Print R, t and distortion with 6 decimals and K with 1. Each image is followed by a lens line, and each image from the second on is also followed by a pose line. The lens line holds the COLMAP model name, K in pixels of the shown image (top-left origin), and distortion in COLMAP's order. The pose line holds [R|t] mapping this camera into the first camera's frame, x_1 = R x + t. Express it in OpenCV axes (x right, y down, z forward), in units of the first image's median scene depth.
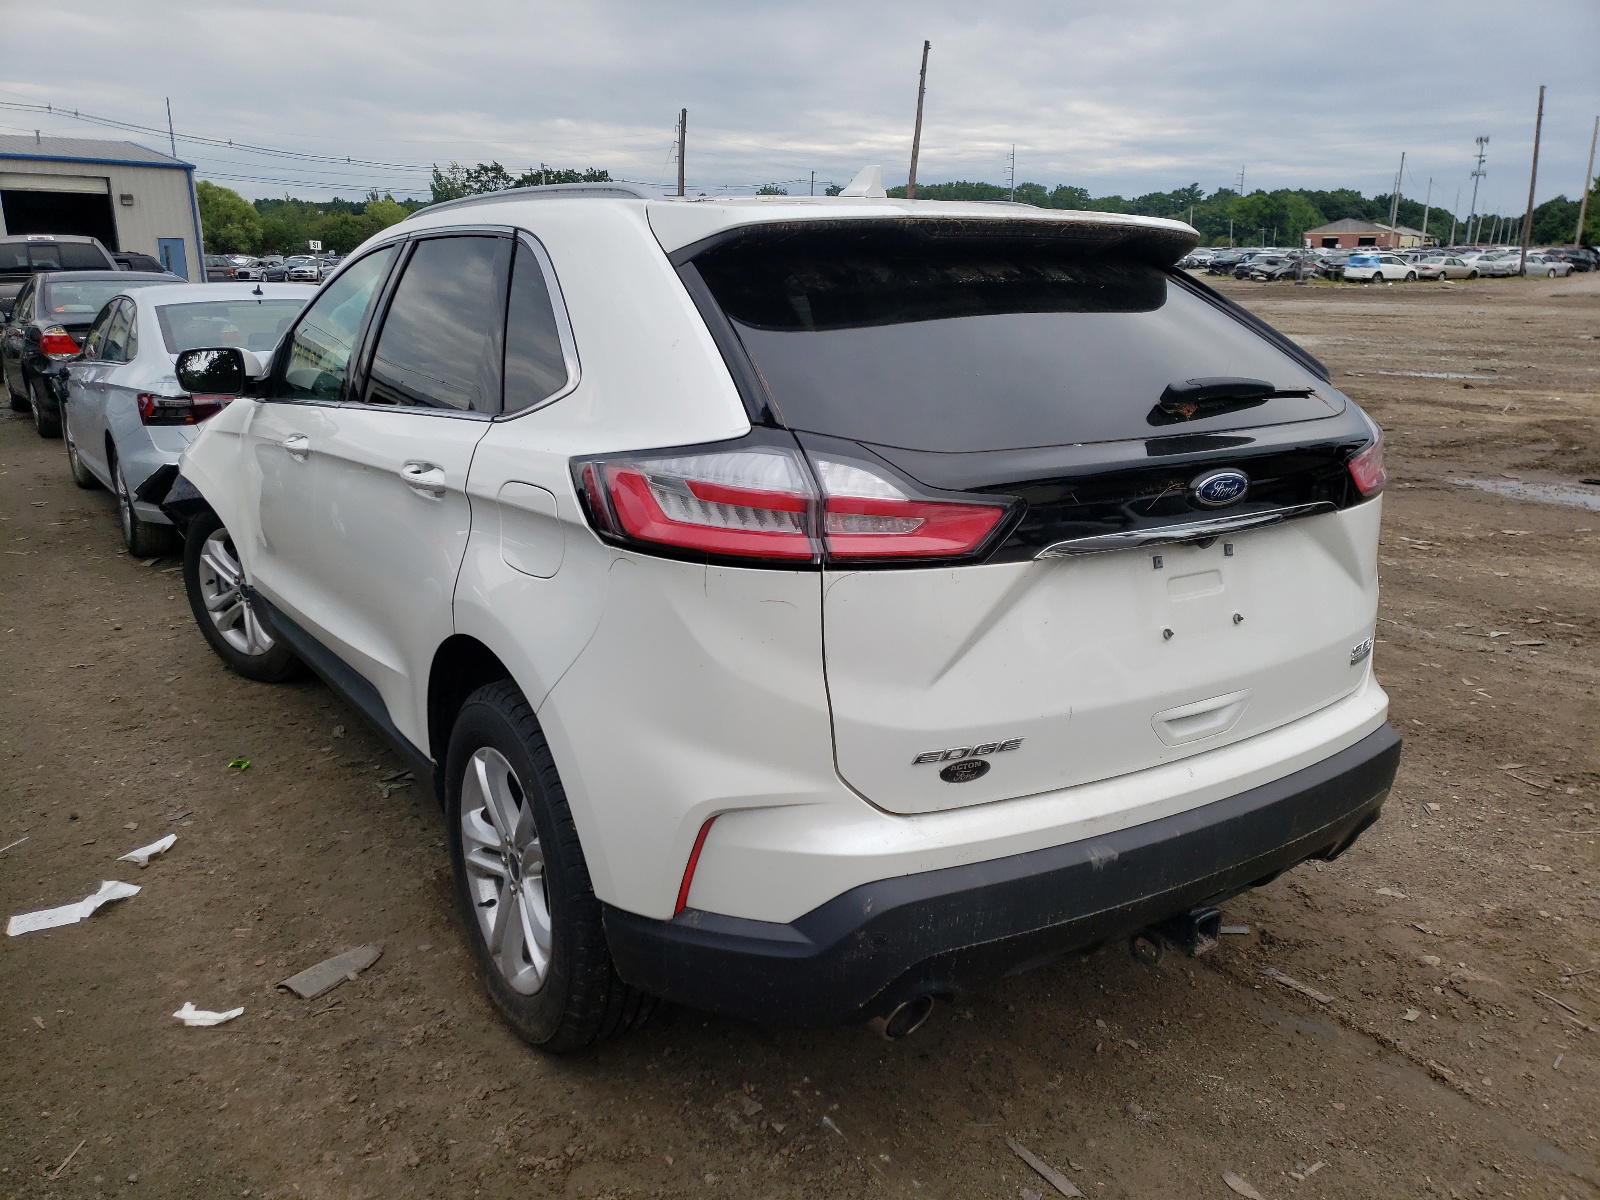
lens RADIAL K [[1239.1, 0, 800.0], [0, 1239.1, 600.0], [0, 0, 1]] dist [0.177630, -0.287949]
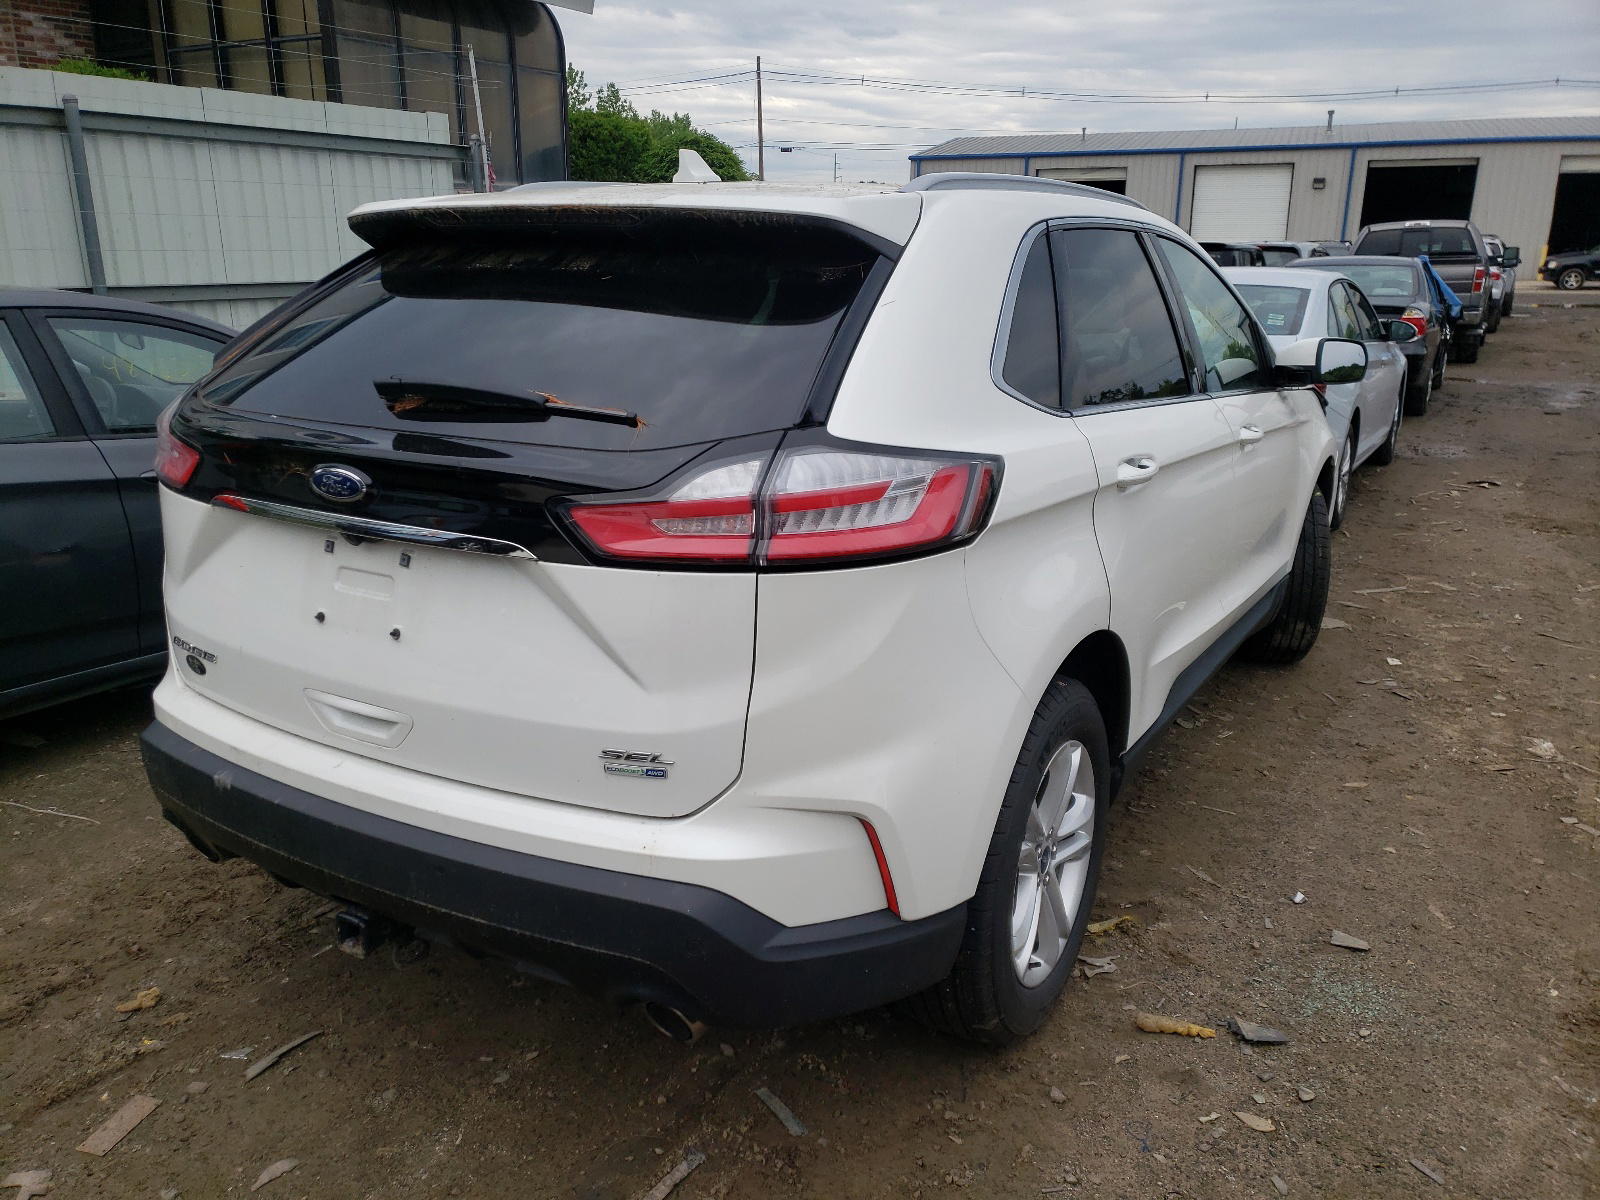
lens RADIAL K [[1296.0, 0, 801.1], [0, 1296.0, 643.5], [0, 0, 1]] dist [0.106616, -0.001147]
pose [[0.393158, 0.255228, -0.883338, 1.283413], [-0.231505, 0.957230, 0.173540, -0.209889], [0.889850, 0.136268, 0.435429, 0.815835]]
